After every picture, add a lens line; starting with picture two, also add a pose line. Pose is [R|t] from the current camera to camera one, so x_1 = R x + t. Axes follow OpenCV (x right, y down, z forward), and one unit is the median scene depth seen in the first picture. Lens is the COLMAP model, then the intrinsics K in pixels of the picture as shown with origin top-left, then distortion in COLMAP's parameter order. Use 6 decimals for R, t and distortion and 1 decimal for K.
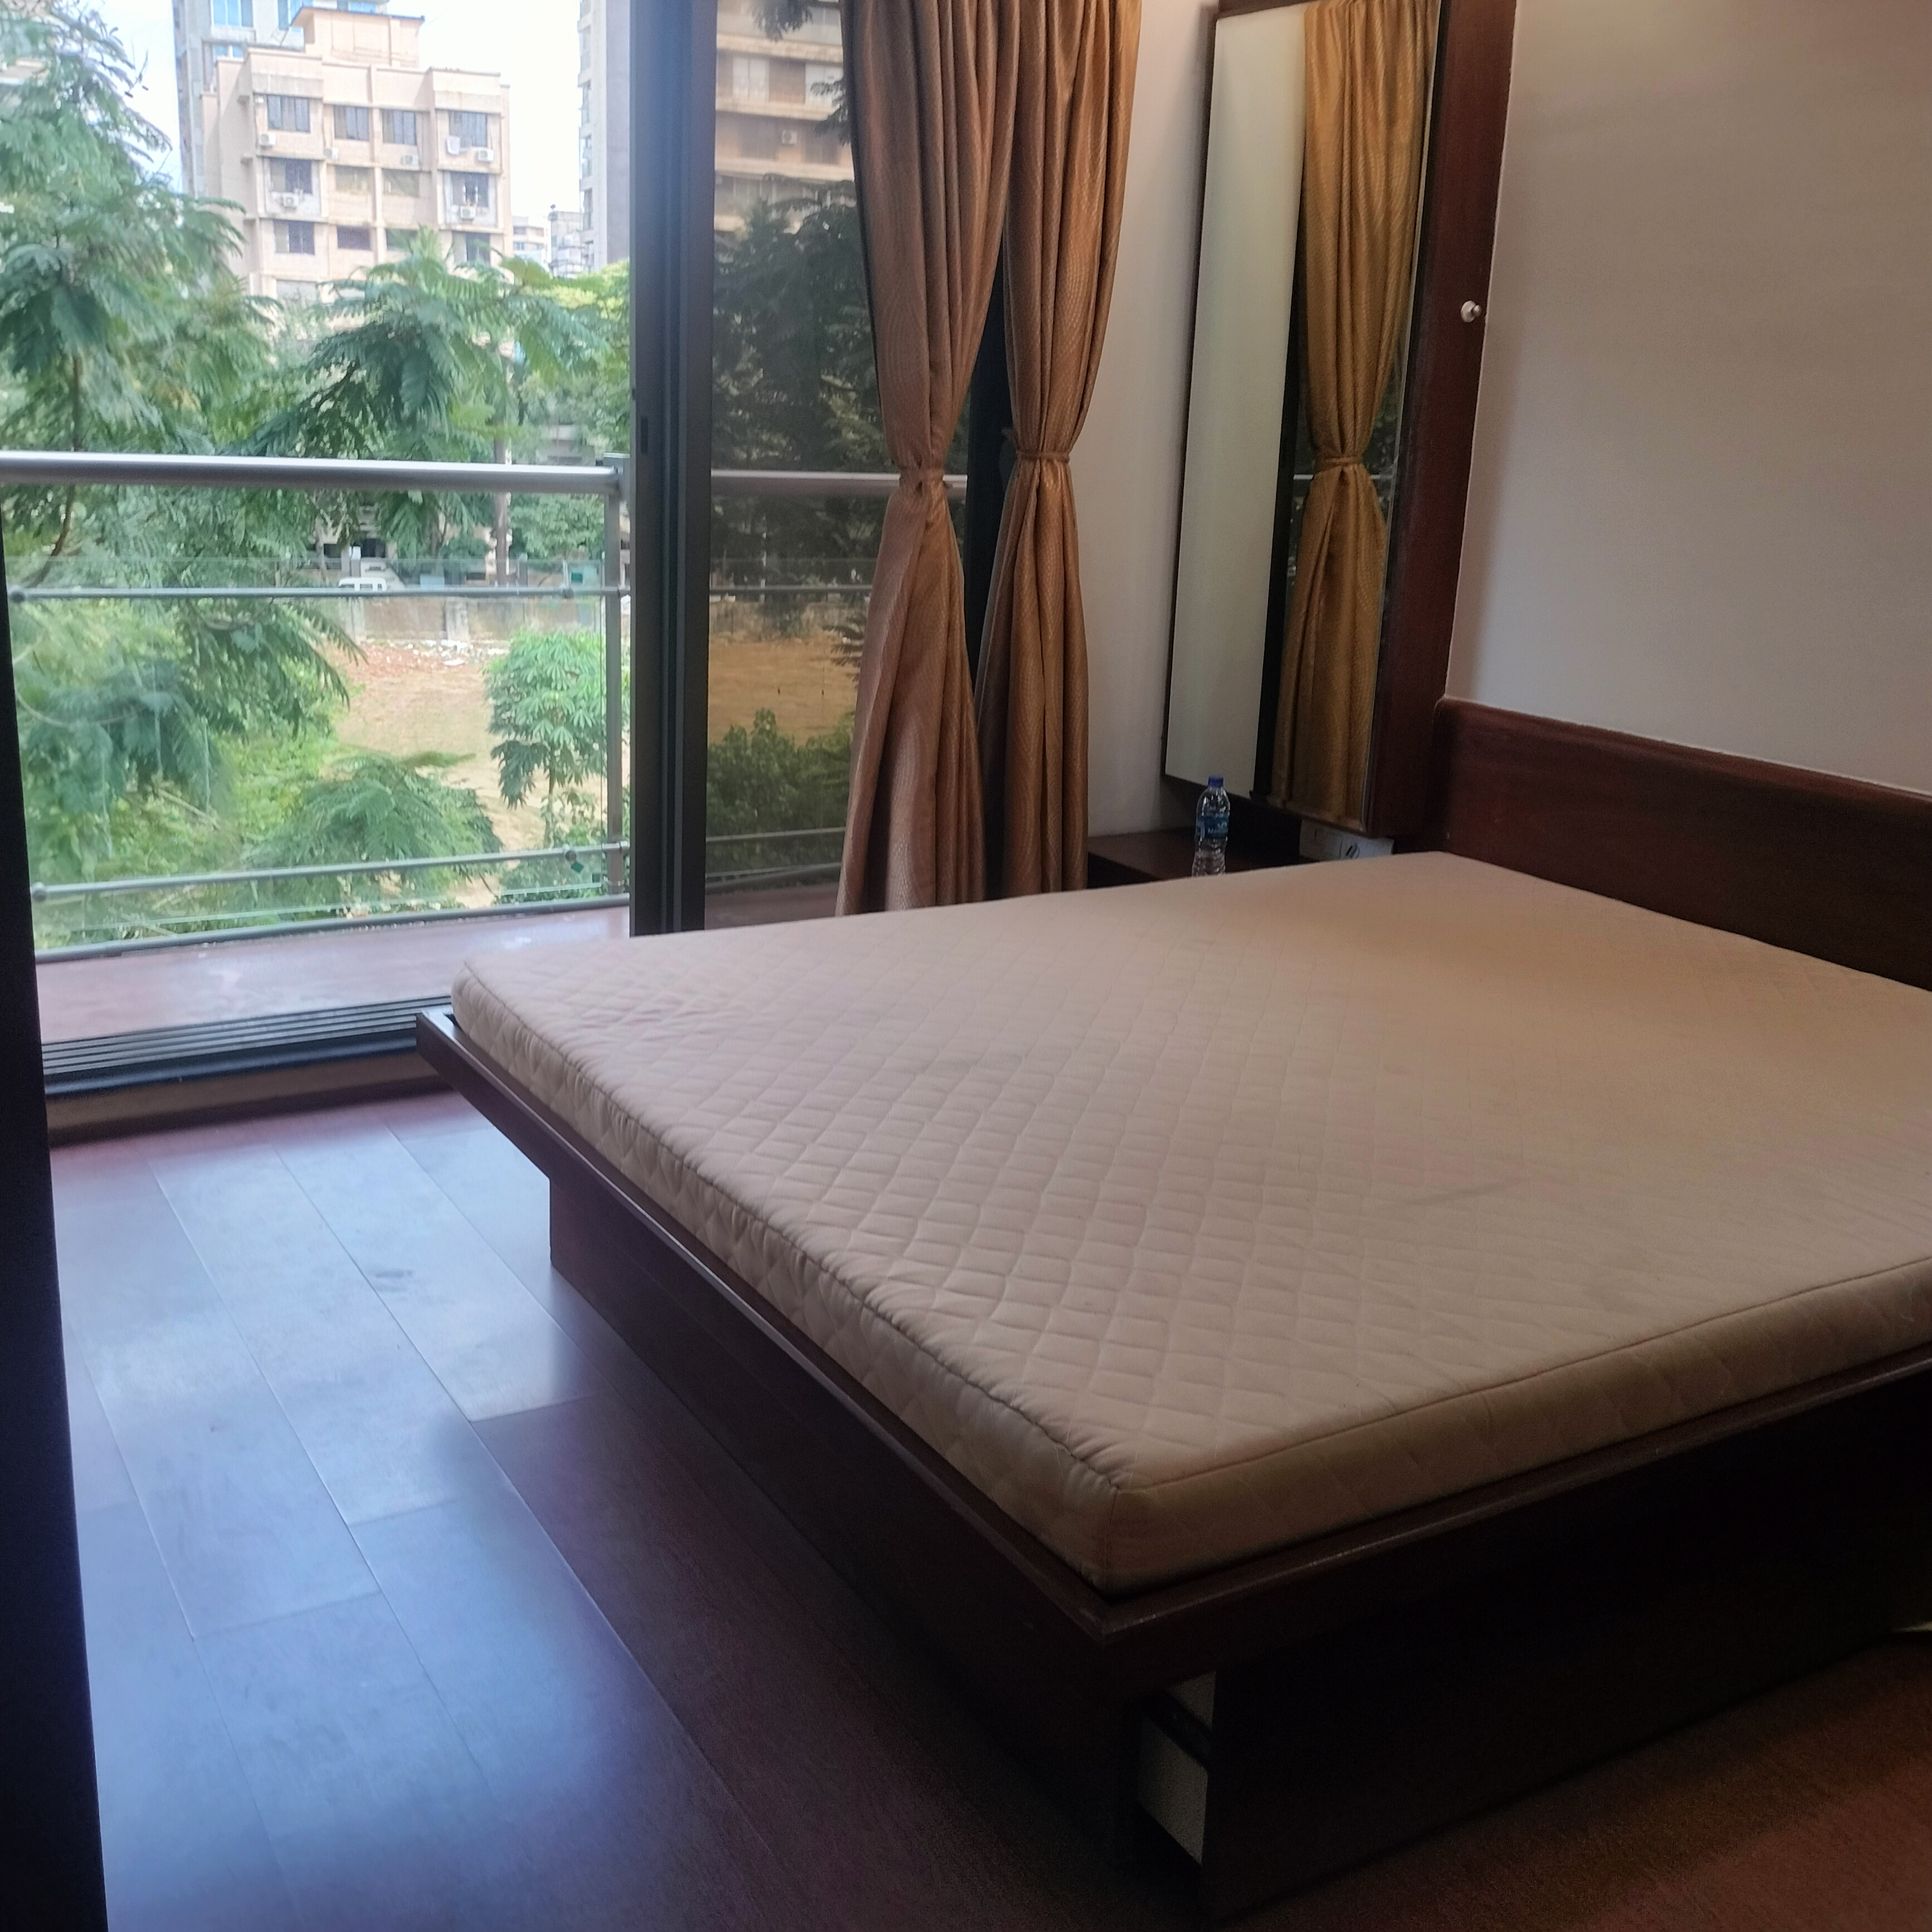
lens RADIAL K [[1935.4, 0, 936.6], [0, 1935.4, 895.6], [0, 0, 1]] dist [0.137496, -0.291121]
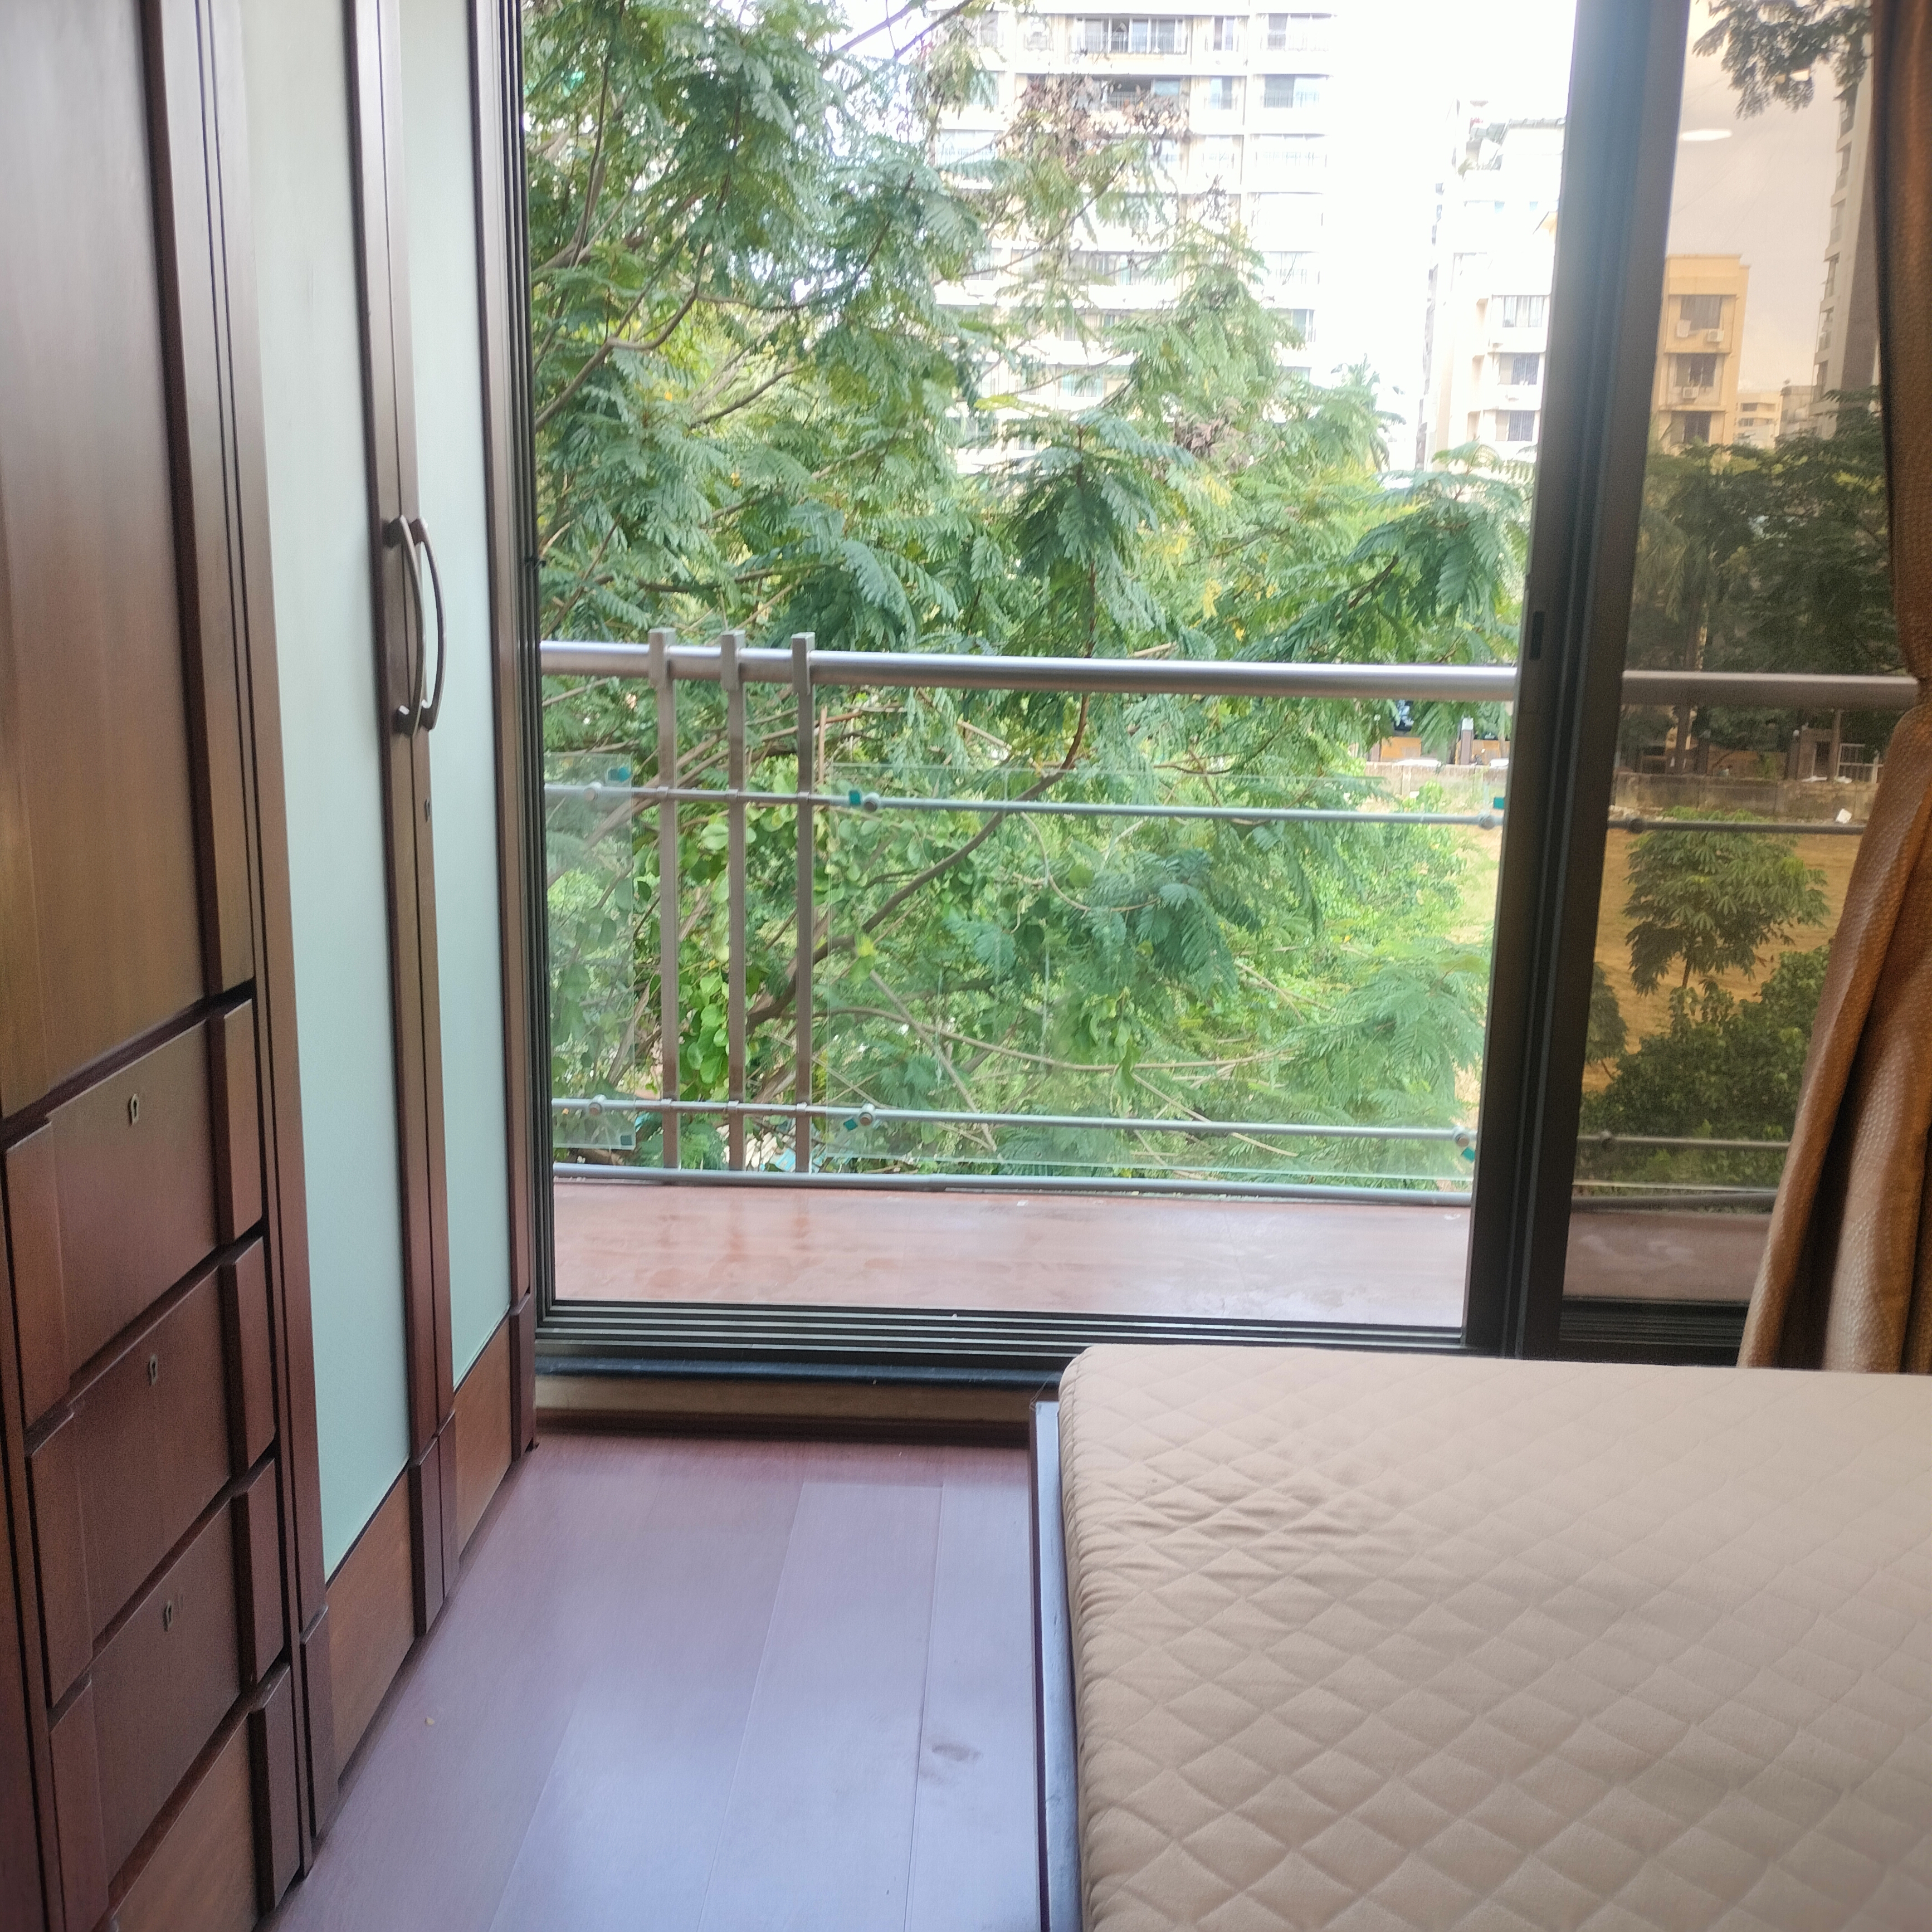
lens RADIAL K [[1876.6, 0, 966.0], [0, 1876.6, 966.0], [0, 0, 1]] dist [0.153828, -0.330083]
pose [[0.840015, 0.089977, -0.535050, 0.067948], [-0.115882, 0.993151, -0.014919, -0.071570], [0.530043, 0.074535, 0.844689, 0.267839]]
